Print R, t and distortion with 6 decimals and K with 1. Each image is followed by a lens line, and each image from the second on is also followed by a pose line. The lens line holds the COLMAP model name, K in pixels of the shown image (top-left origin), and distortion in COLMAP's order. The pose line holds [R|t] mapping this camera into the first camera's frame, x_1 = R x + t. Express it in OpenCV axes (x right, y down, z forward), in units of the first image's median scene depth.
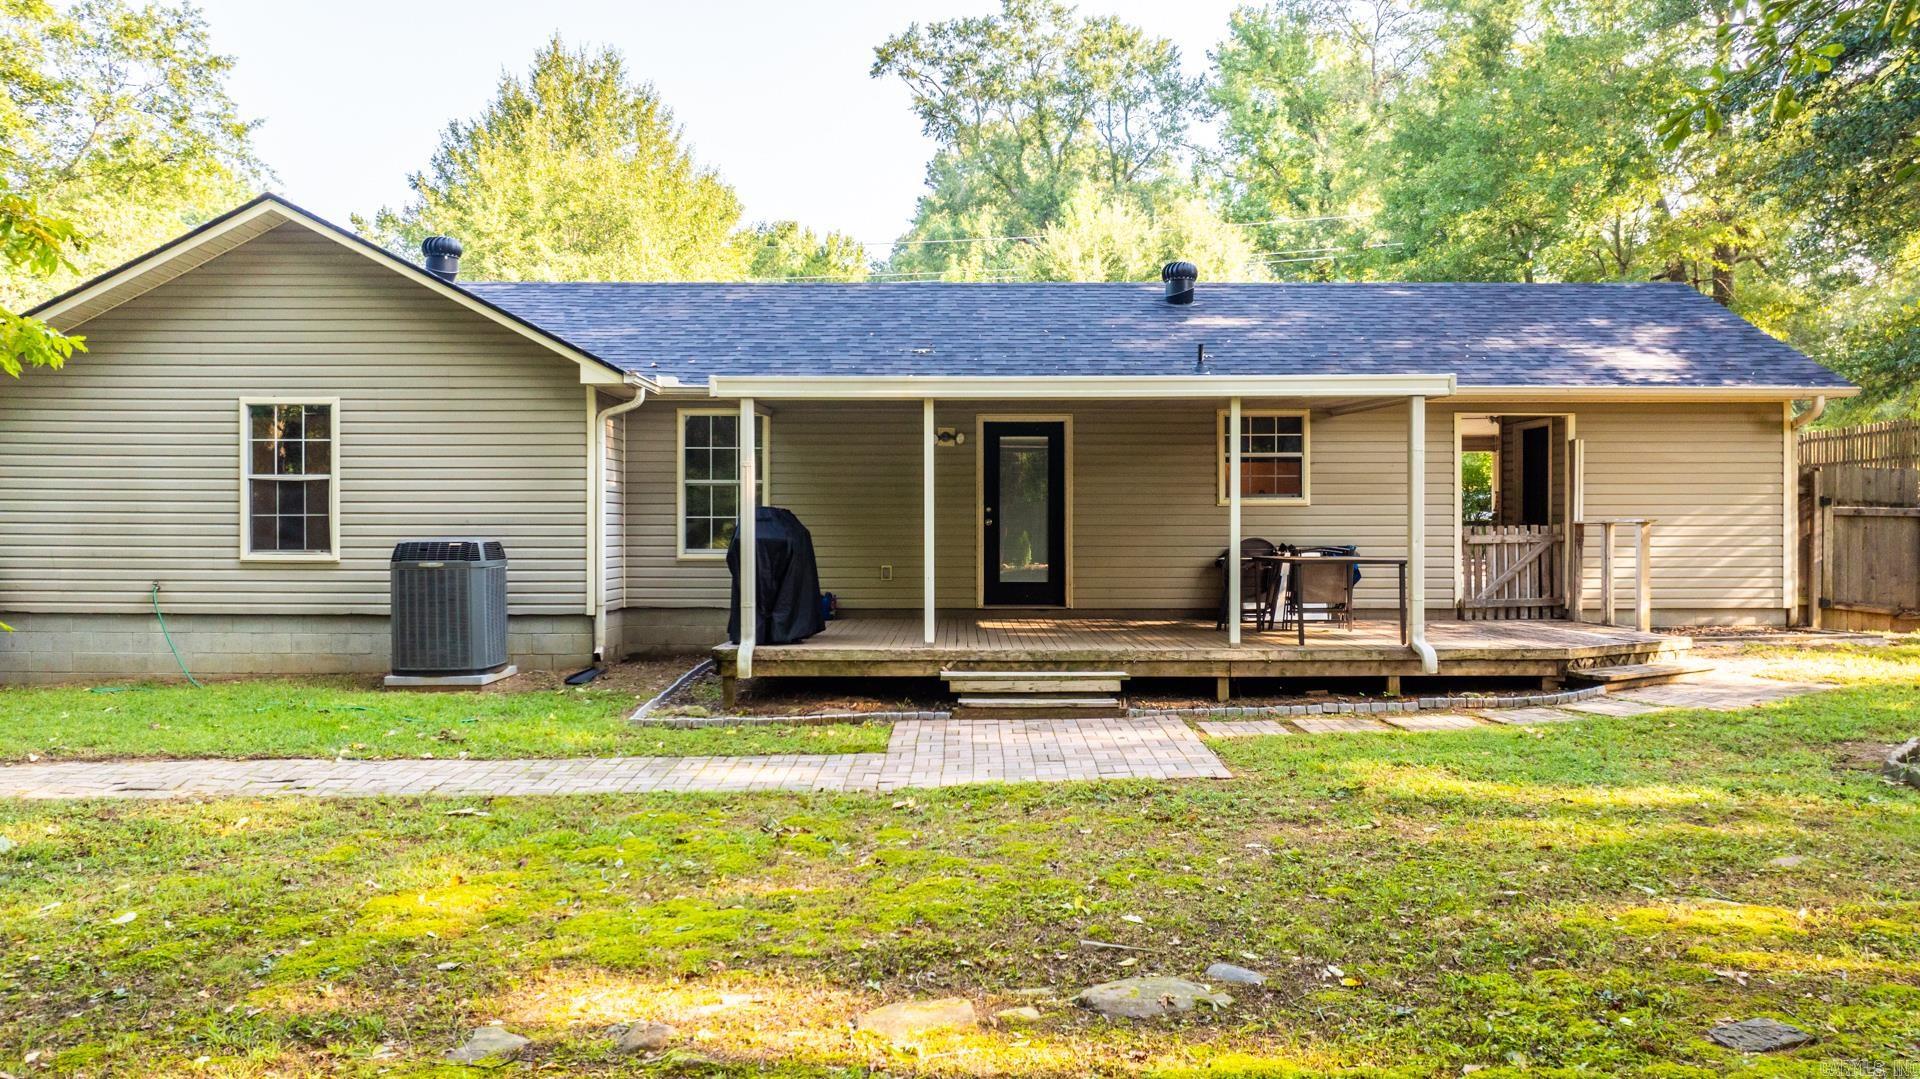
lens RADIAL K [[1347.9, 0, 952.1], [0, 1347.9, 541.2], [0, 0, 1]] dist [-0.025662, 0.014513]
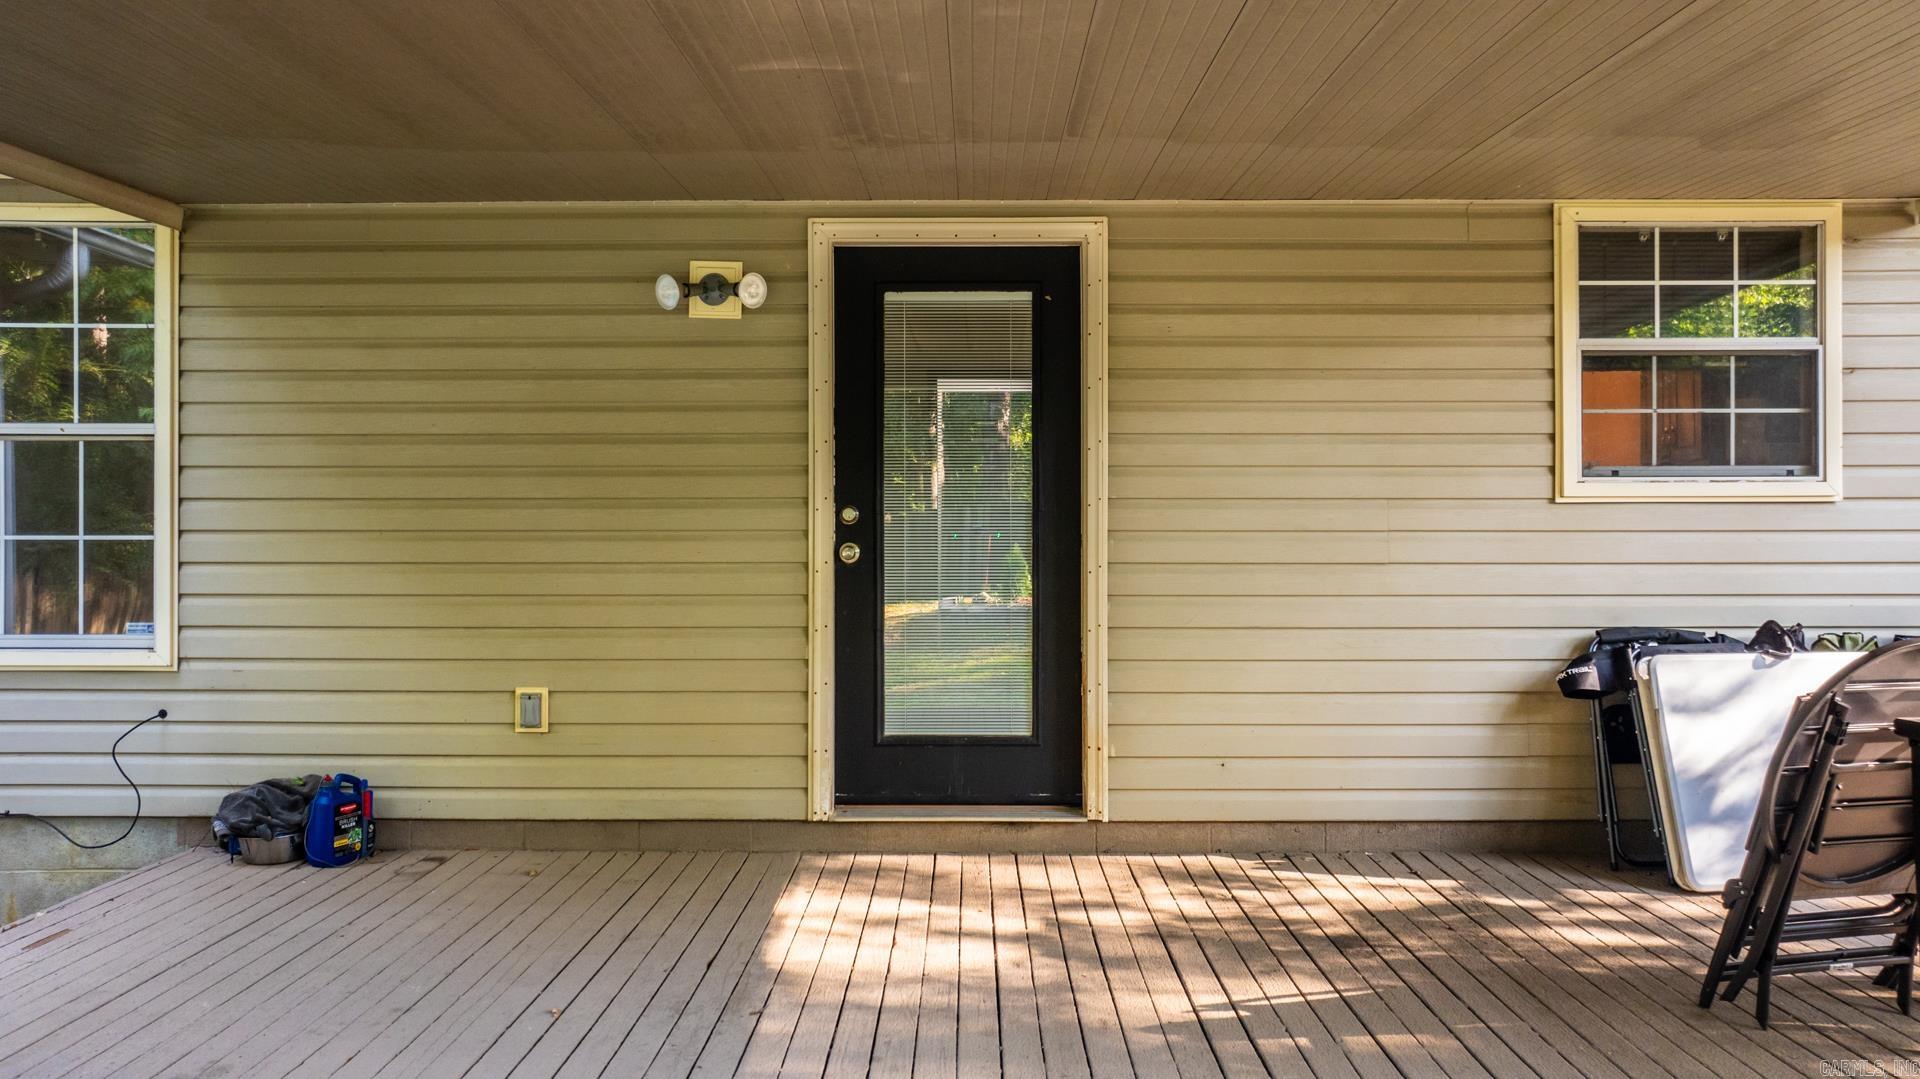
lens RADIAL K [[1347.9, 0, 958.2], [0, 1347.9, 528.8], [0, 0, 1]] dist [-0.025662, 0.014513]
pose [[0.999919, -0.000374, -0.012731, 0.058146], [0.000203, 0.999910, -0.013399, -0.015679], [0.012735, 0.013395, 0.999829, 0.678729]]
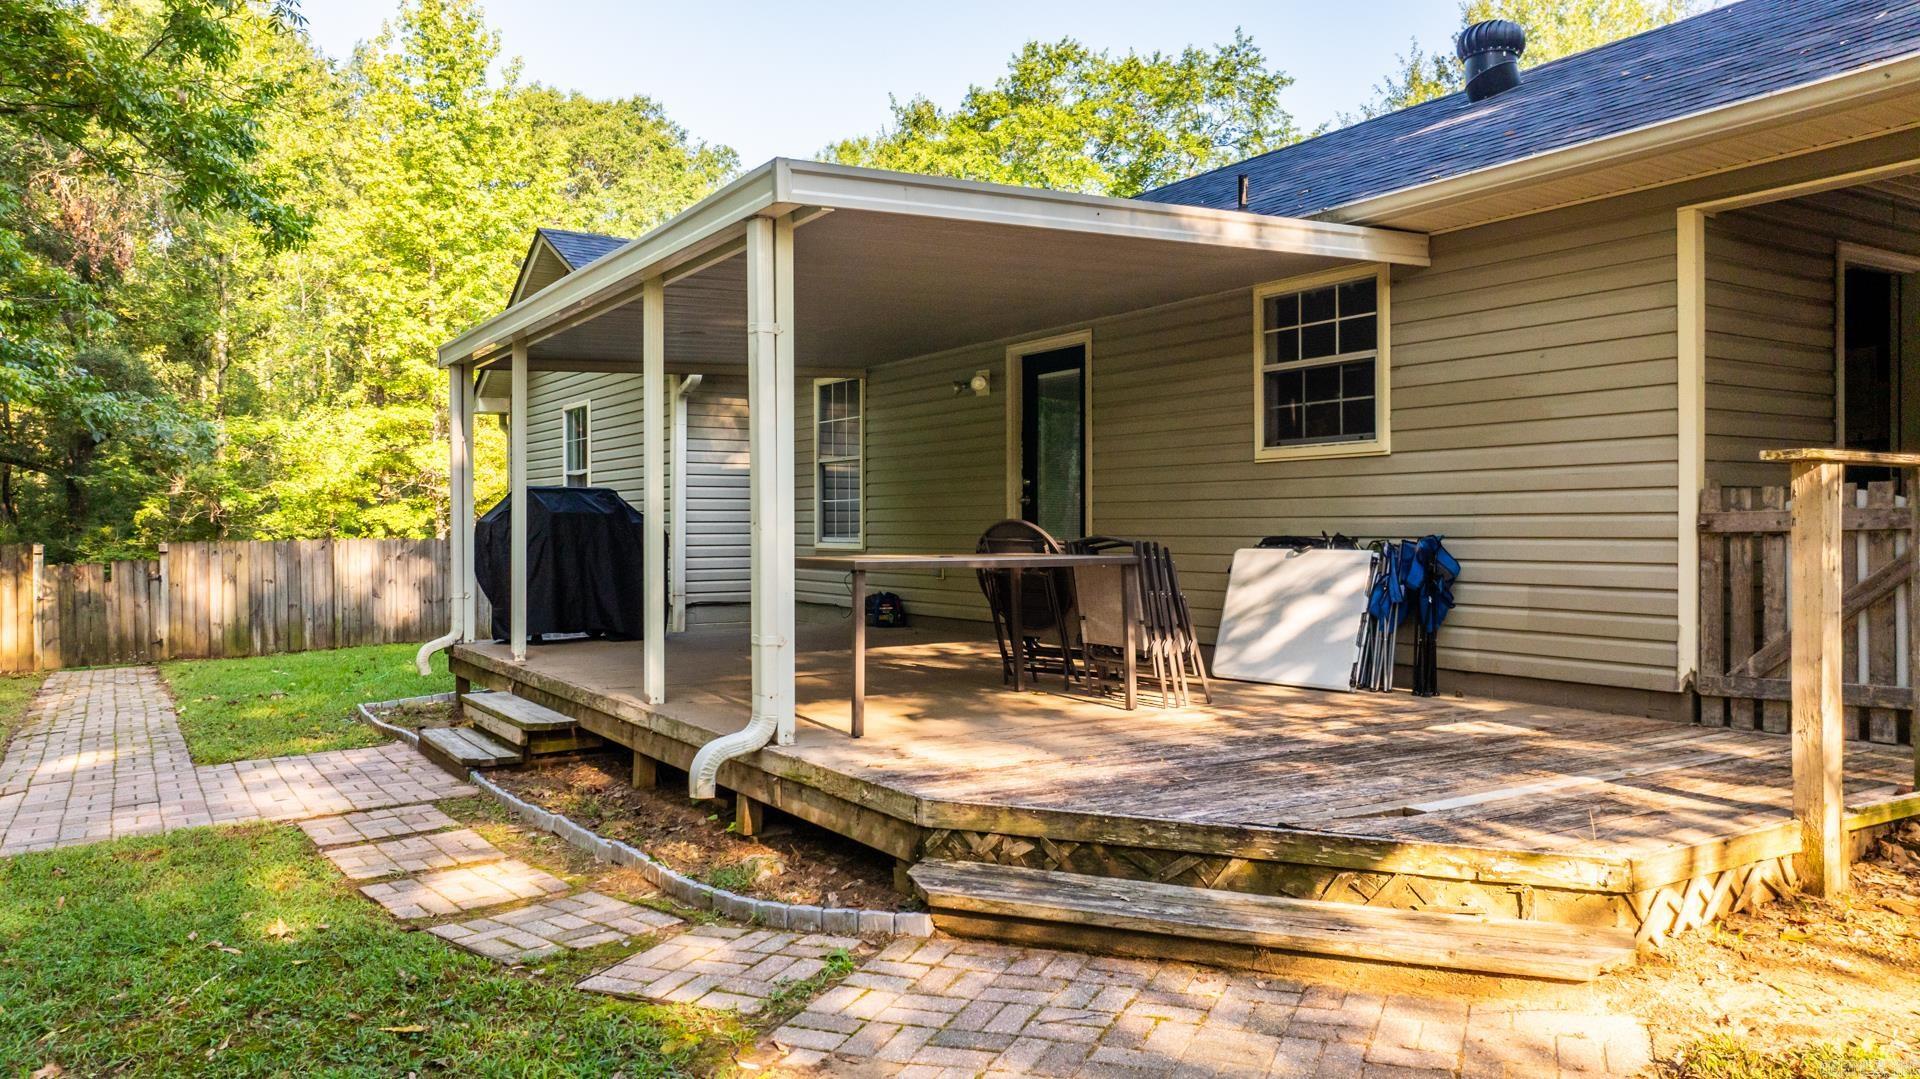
lens RADIAL K [[1347.9, 0, 964.9], [0, 1347.9, 532.2], [0, 0, 1]] dist [-0.025662, 0.014513]
pose [[0.539151, 0.001046, -0.842209, 0.598154], [-0.003063, 0.999995, -0.000719, 0.002832], [0.842204, 0.002967, 0.539151, 0.605260]]
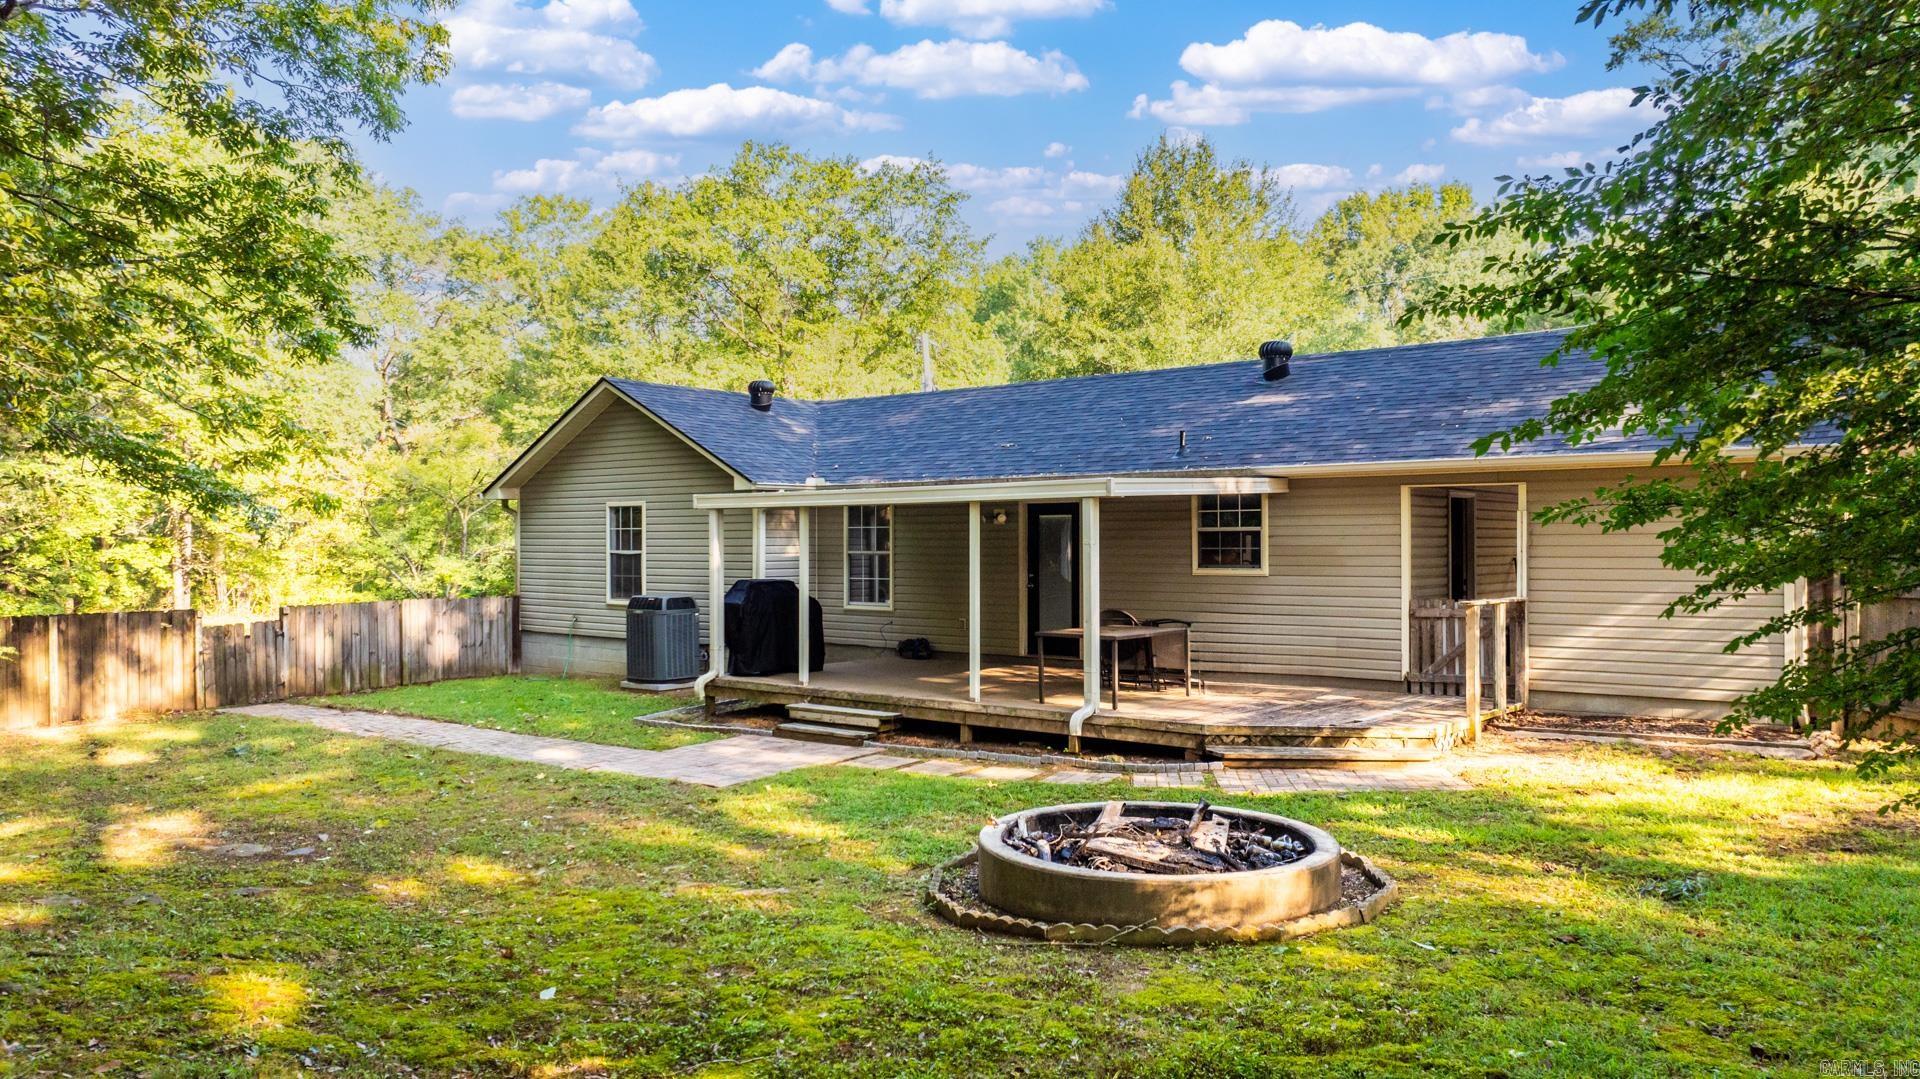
lens RADIAL K [[1347.9, 0, 953.0], [0, 1347.9, 540.1], [0, 0, 1]] dist [-0.025662, 0.014513]
pose [[0.768928, -0.003233, -0.639328, 0.759052], [-0.001527, 0.999975, -0.006894, -0.047459], [0.639334, 0.006277, 0.768904, 0.016910]]
